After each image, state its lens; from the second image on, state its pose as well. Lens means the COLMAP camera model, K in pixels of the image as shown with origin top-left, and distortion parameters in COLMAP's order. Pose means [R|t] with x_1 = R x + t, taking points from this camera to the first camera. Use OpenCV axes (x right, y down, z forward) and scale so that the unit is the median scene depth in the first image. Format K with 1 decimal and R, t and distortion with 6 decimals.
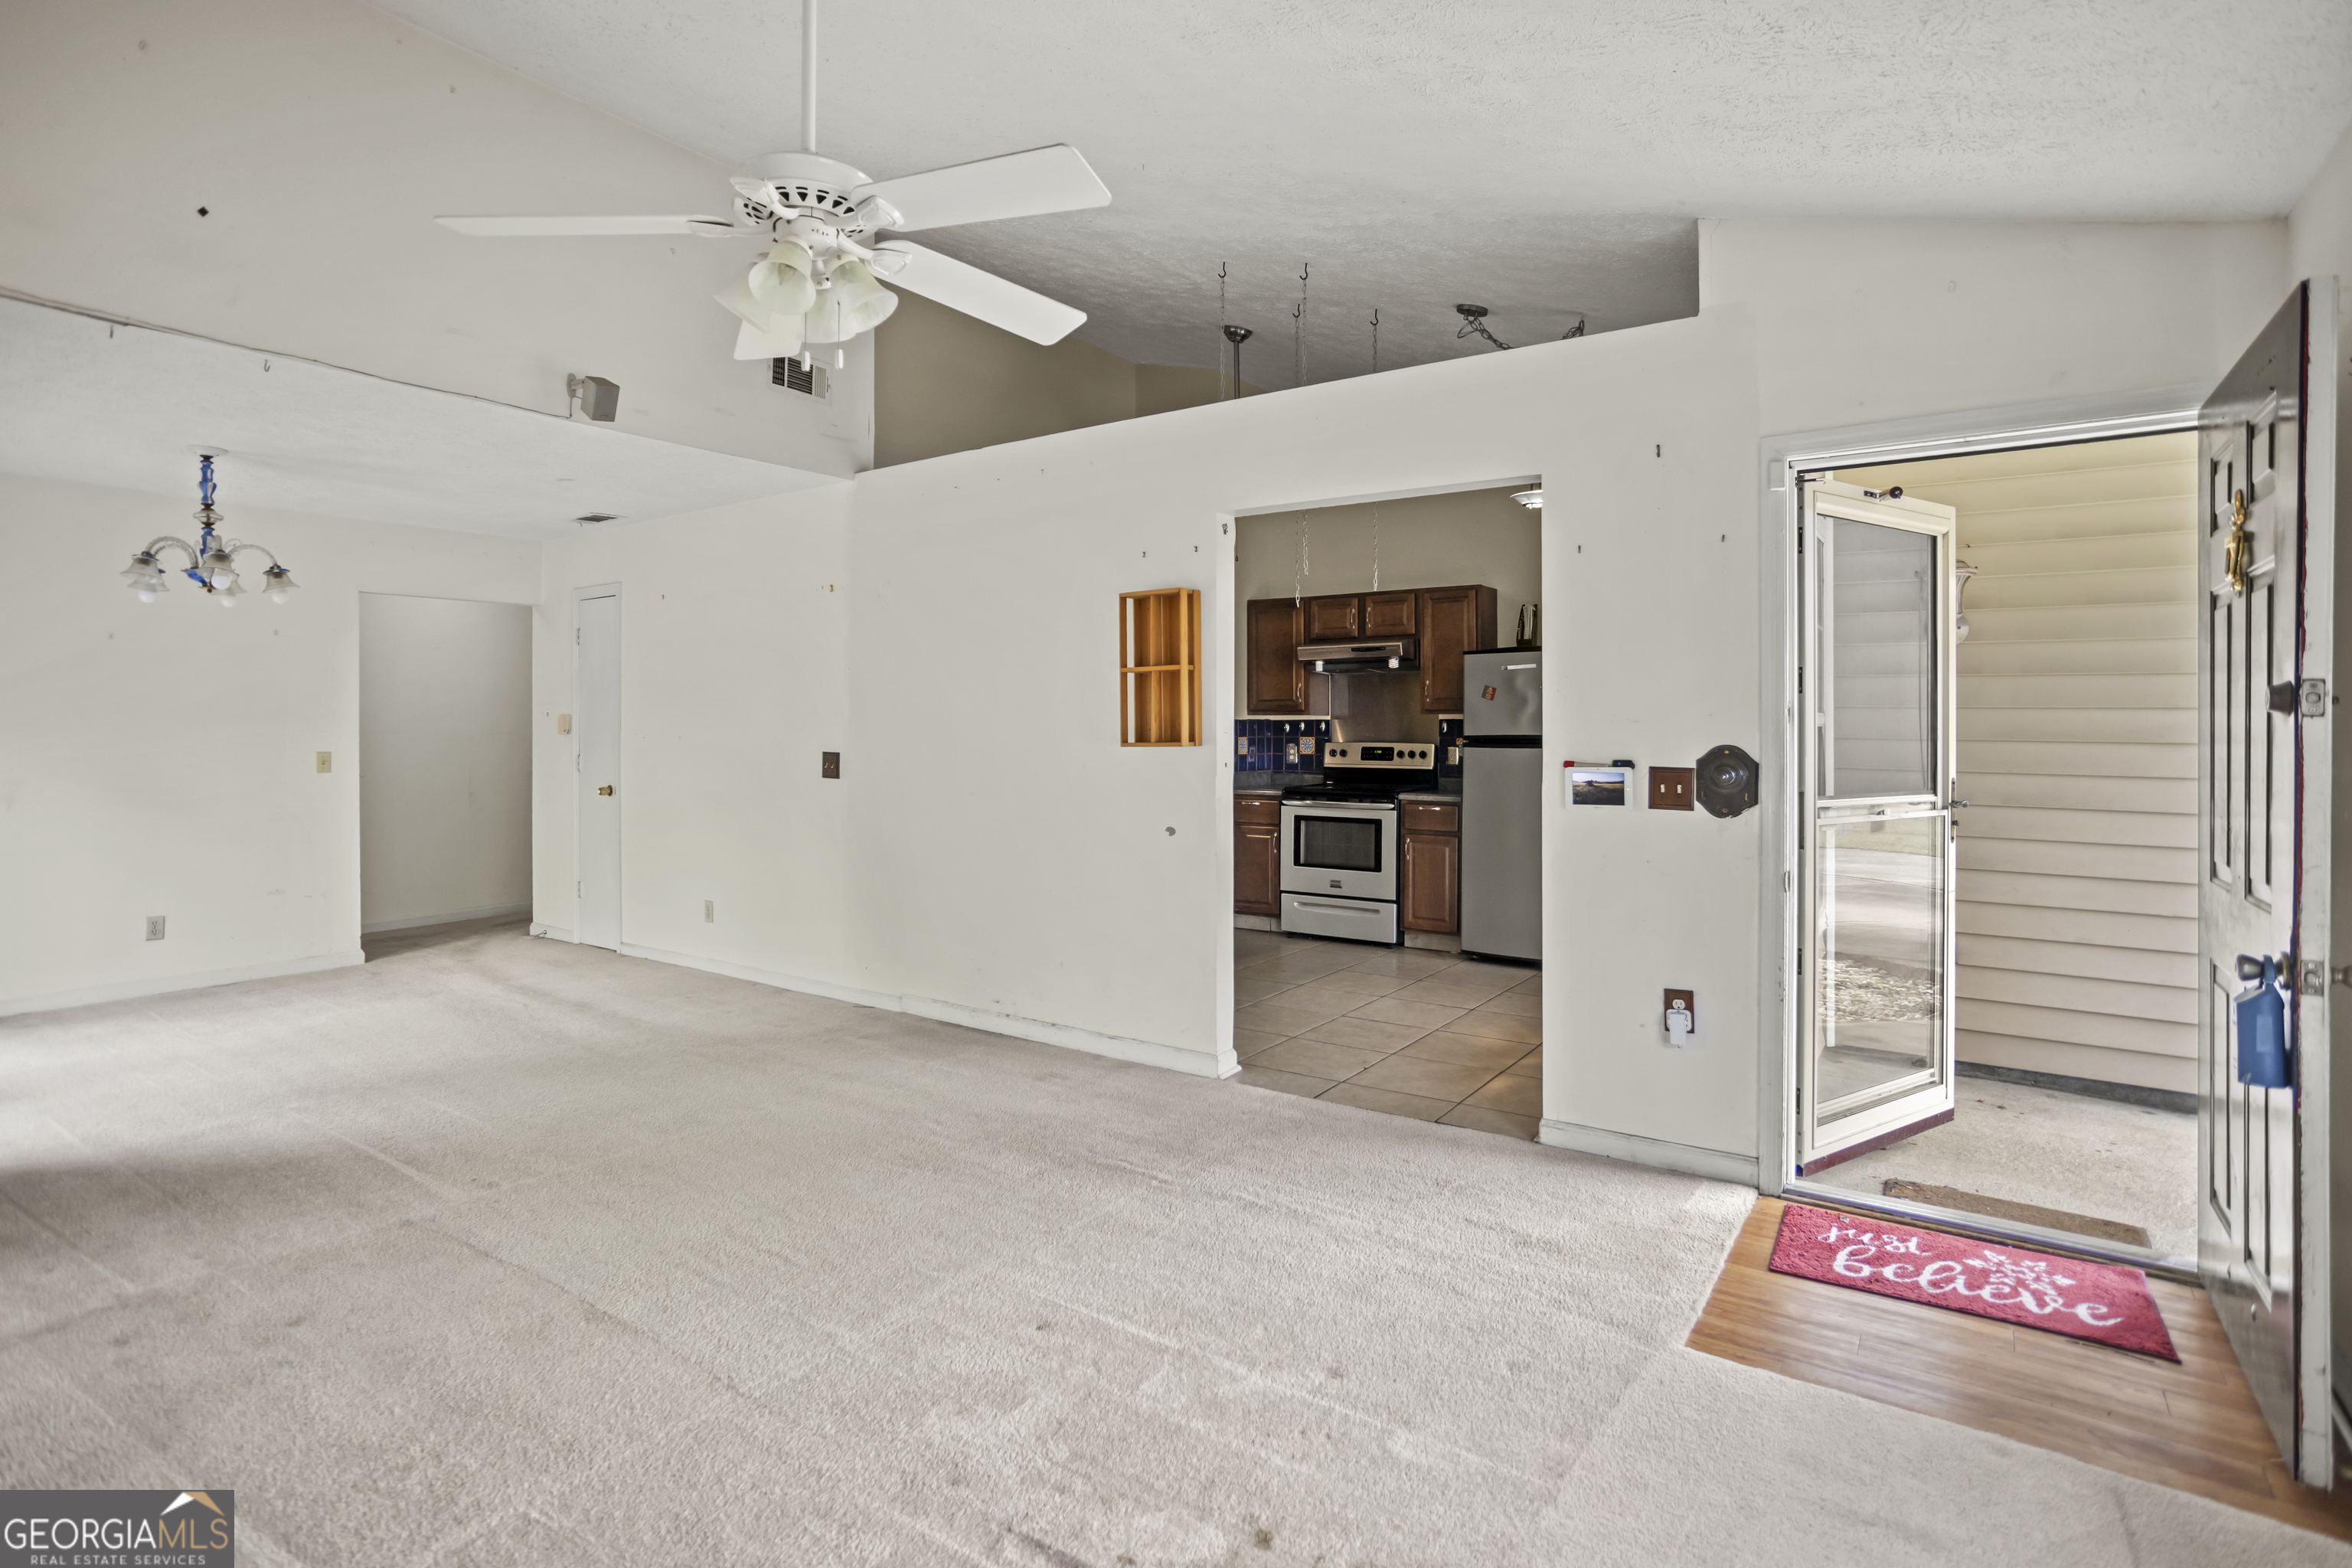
lens RADIAL K [[1170.7, 0, 1177.6], [0, 1170.7, 727.5], [0, 0, 1]] dist [-0.001695, 0.000194]
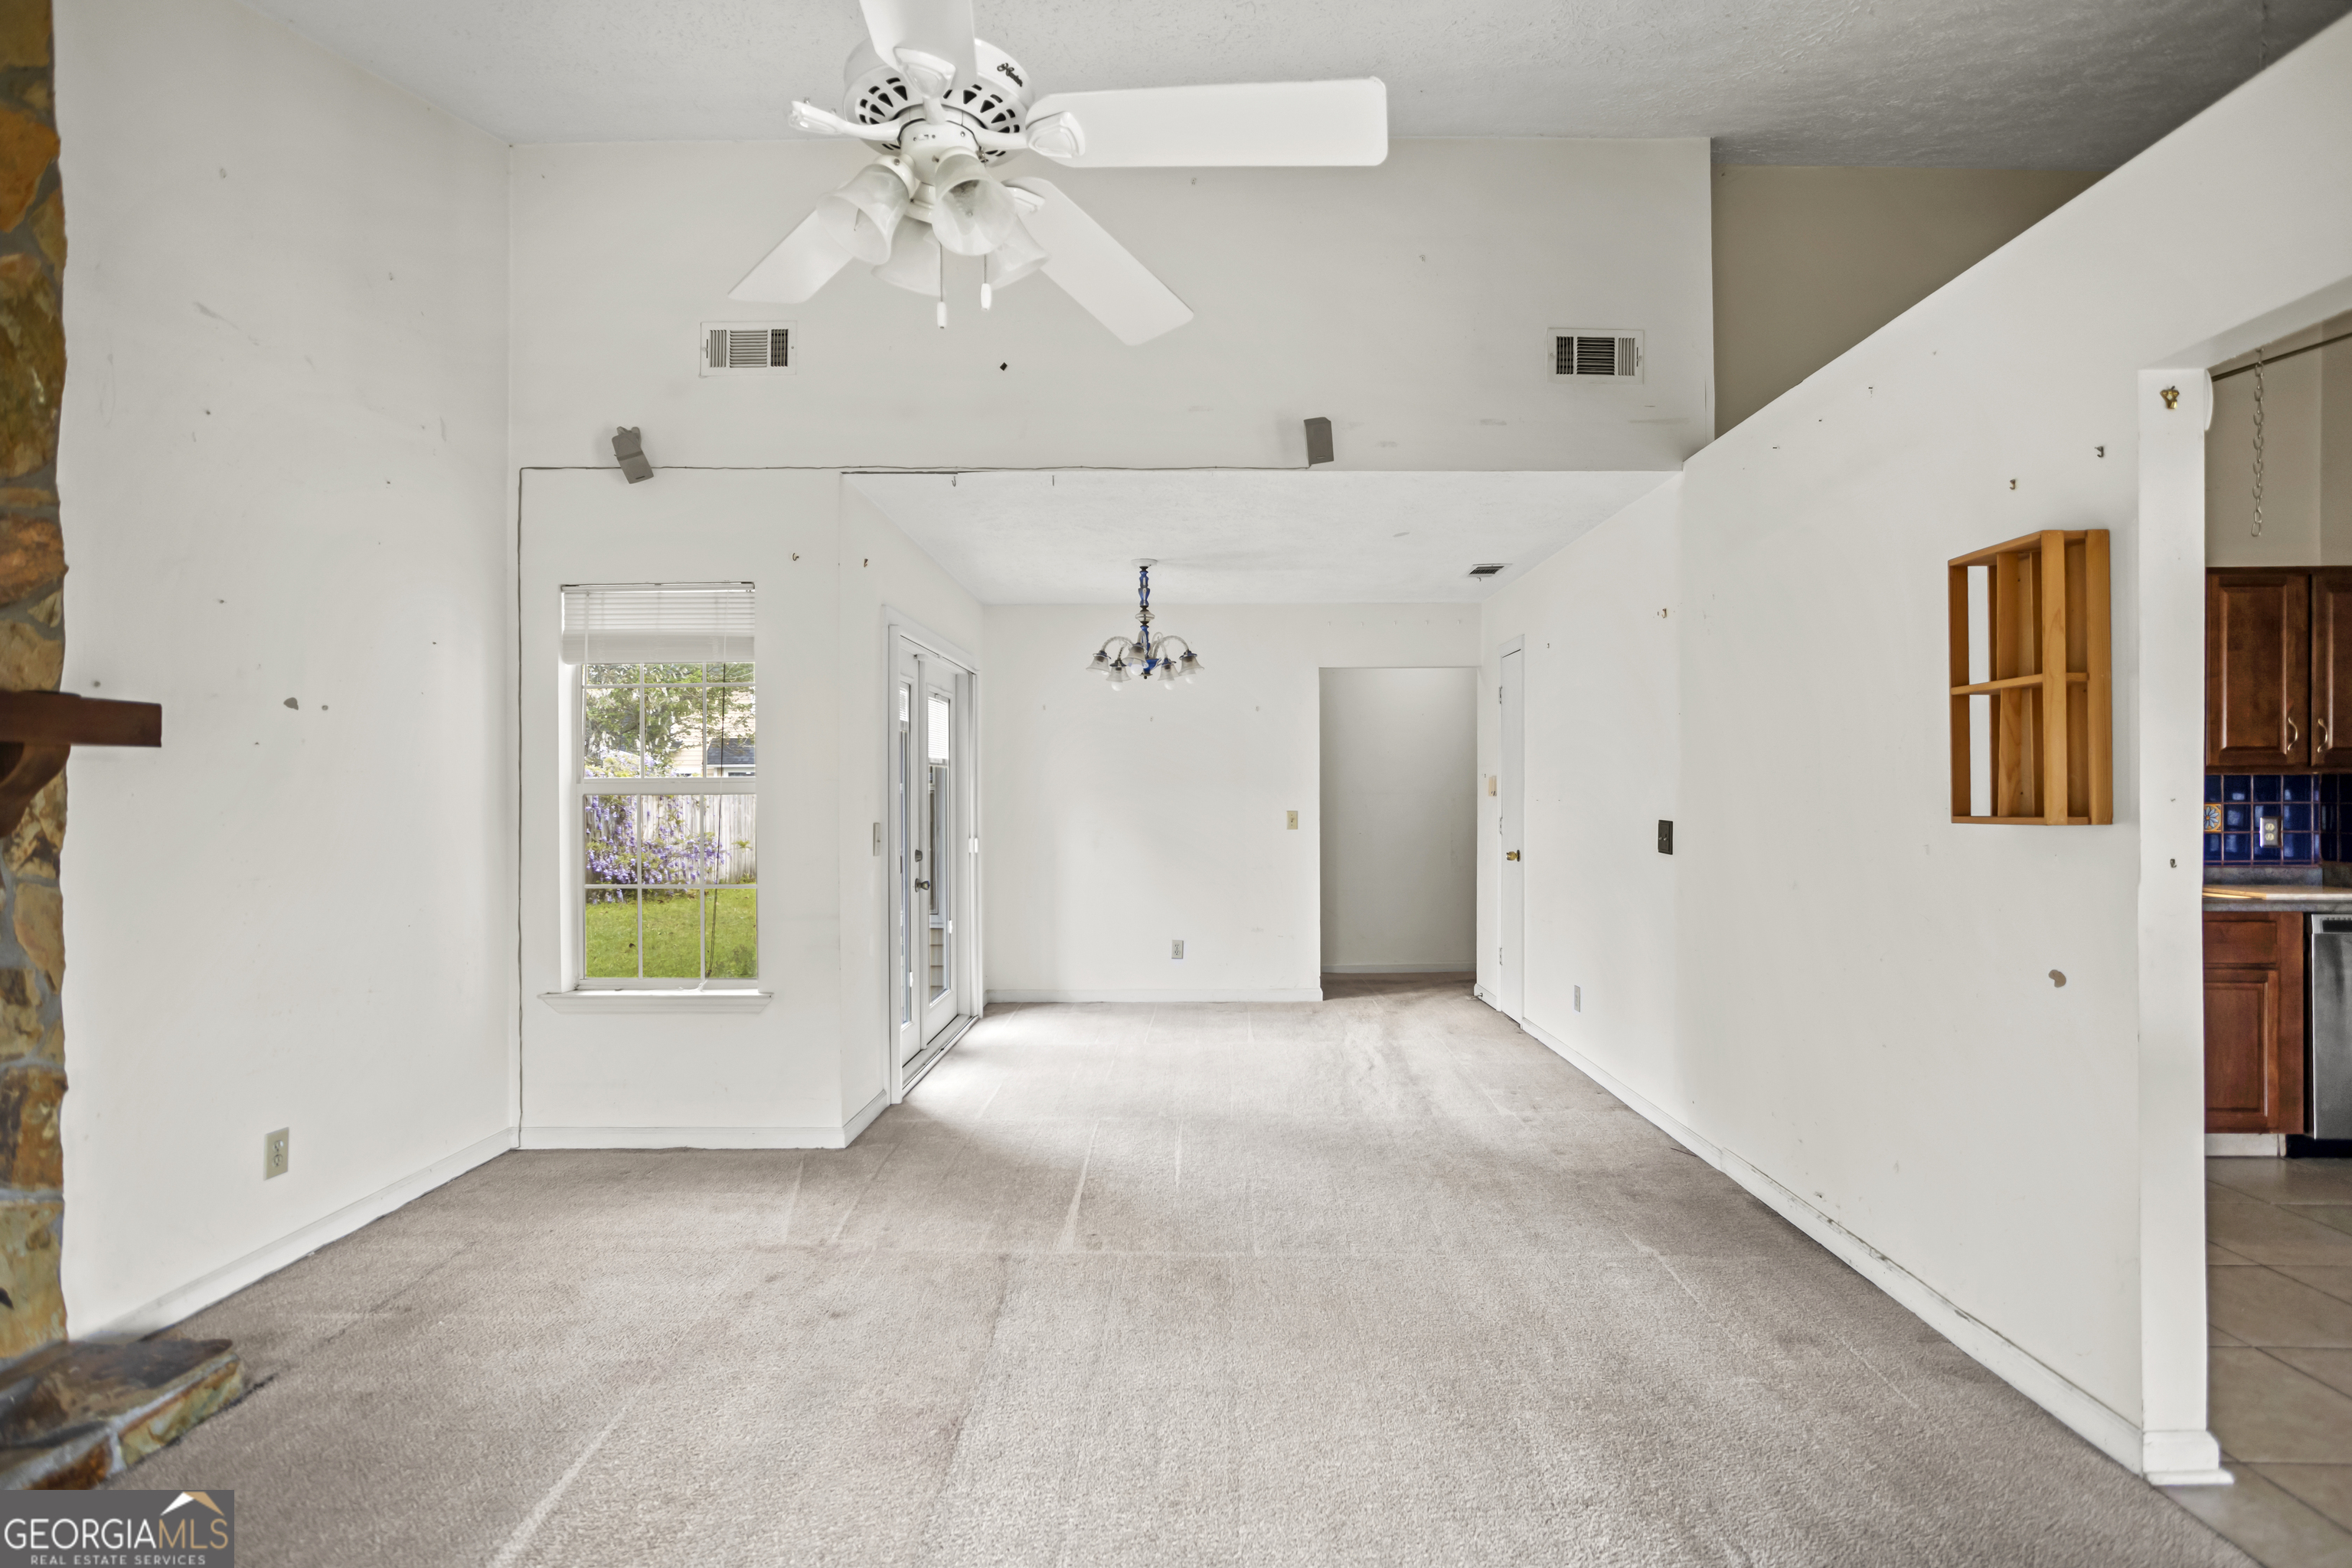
lens RADIAL K [[1168.0, 0, 1181.1], [0, 1168.0, 790.6], [0, 0, 1]] dist [-0.061721, 0.036698]
pose [[0.566758, -0.000275, -0.823884, 0.128336], [0.002663, 0.999995, 0.001498, -0.000777], [0.823880, -0.003043, 0.566756, 0.231351]]
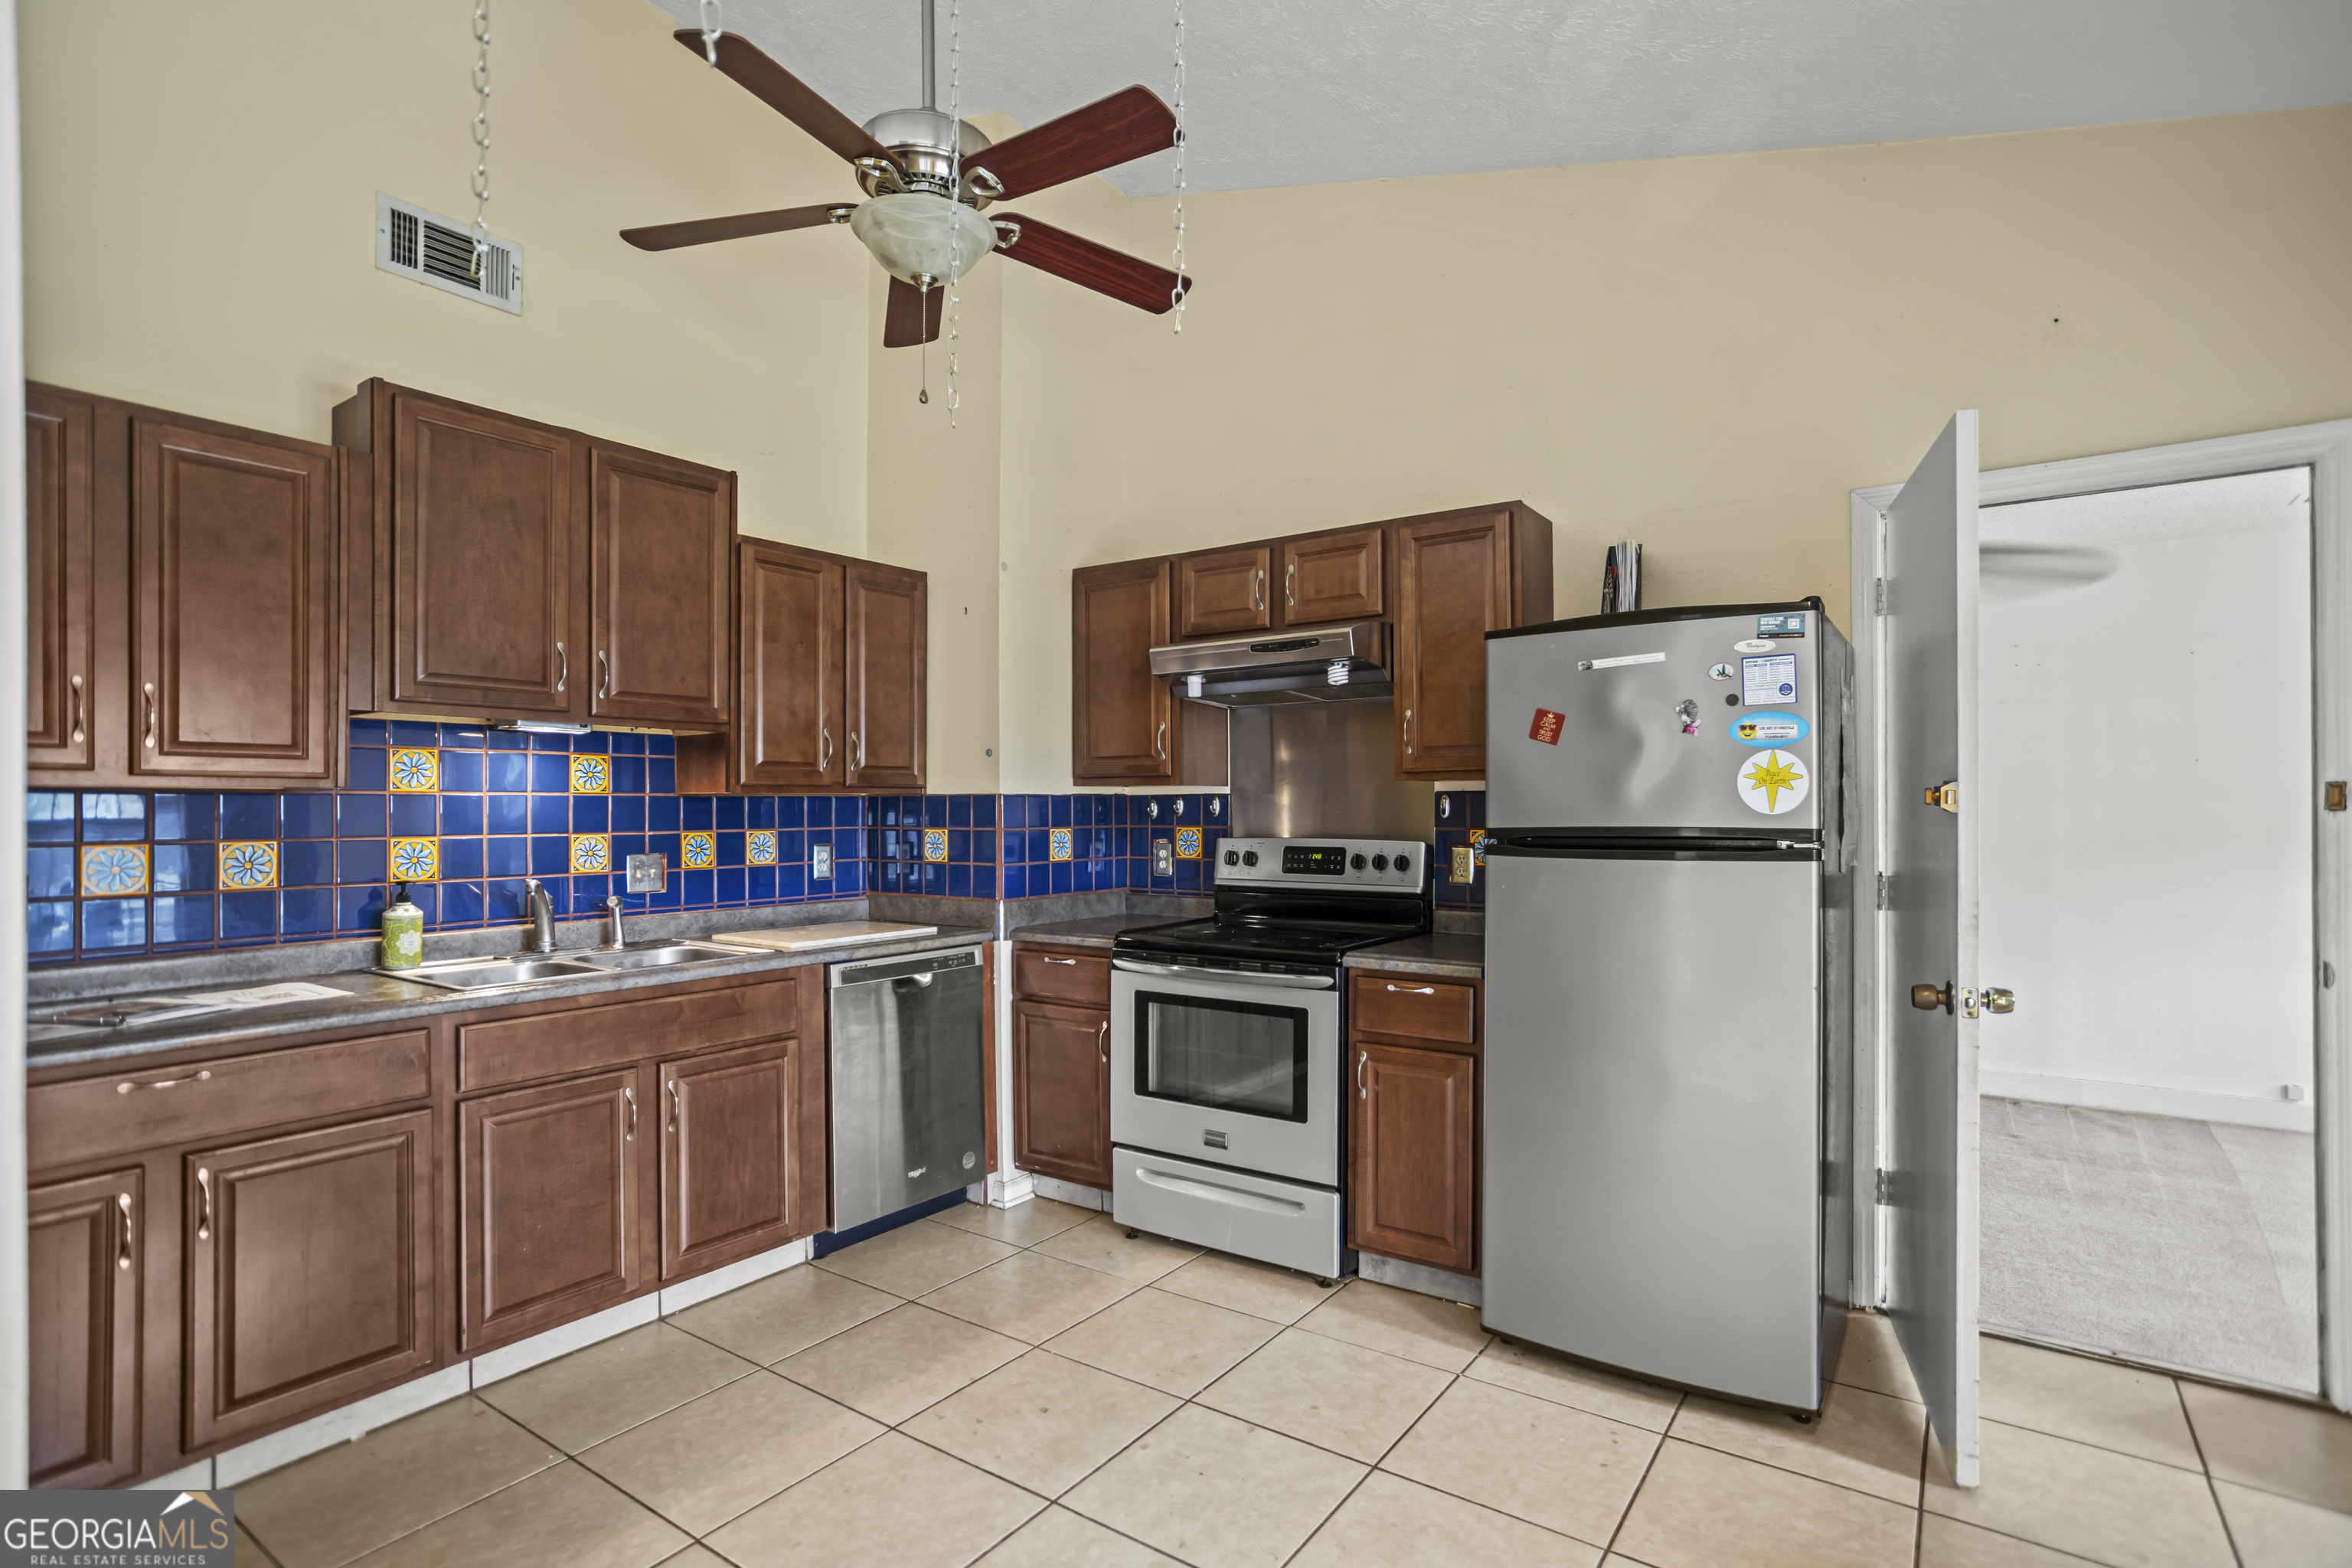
lens RADIAL K [[1162.7, 0, 1180.6], [0, 1162.7, 814.5], [0, 0, 1]] dist [-0.051290, 0.049753]
pose [[0.999922, -0.005103, -0.011399, 0.129709], [0.005179, 0.999964, 0.006675, -0.001096], [0.011365, -0.006734, 0.999913, 0.542886]]
